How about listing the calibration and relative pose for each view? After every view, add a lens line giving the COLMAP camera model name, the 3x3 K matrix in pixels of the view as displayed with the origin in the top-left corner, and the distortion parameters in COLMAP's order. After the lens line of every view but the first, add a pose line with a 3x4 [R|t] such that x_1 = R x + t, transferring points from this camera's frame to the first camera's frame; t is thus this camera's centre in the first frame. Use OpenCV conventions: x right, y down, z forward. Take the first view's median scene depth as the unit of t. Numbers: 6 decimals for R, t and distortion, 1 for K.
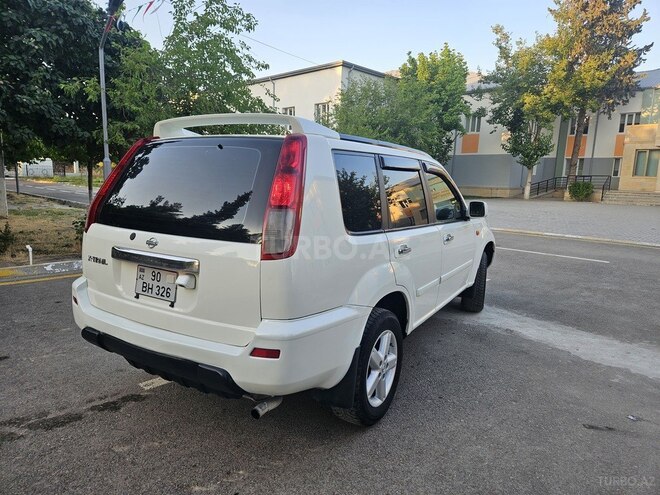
lens RADIAL K [[442.8, 0, 324.8], [0, 442.8, 247.2], [0, 0, 1]] dist [0.062453, -0.052461]
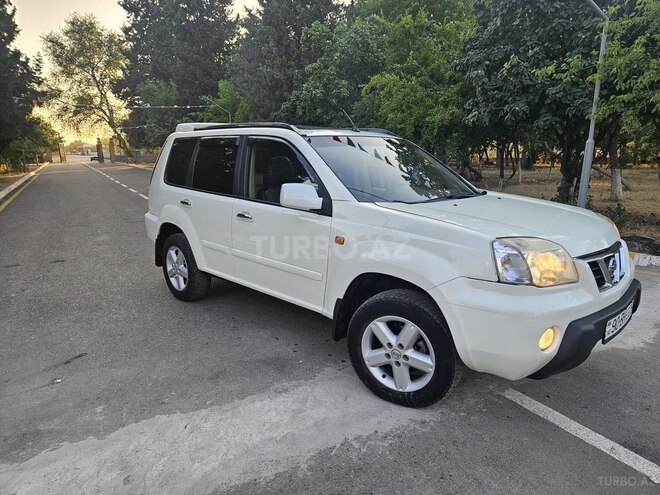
lens RADIAL K [[442.8, 0, 327.3], [0, 442.8, 245.3], [0, 0, 1]] dist [0.062453, -0.052461]
pose [[-0.252303, 0.169310, -0.952721, 0.143973], [-0.142975, 0.967244, 0.209754, -0.022982], [0.957027, 0.189137, -0.219832, 0.173778]]
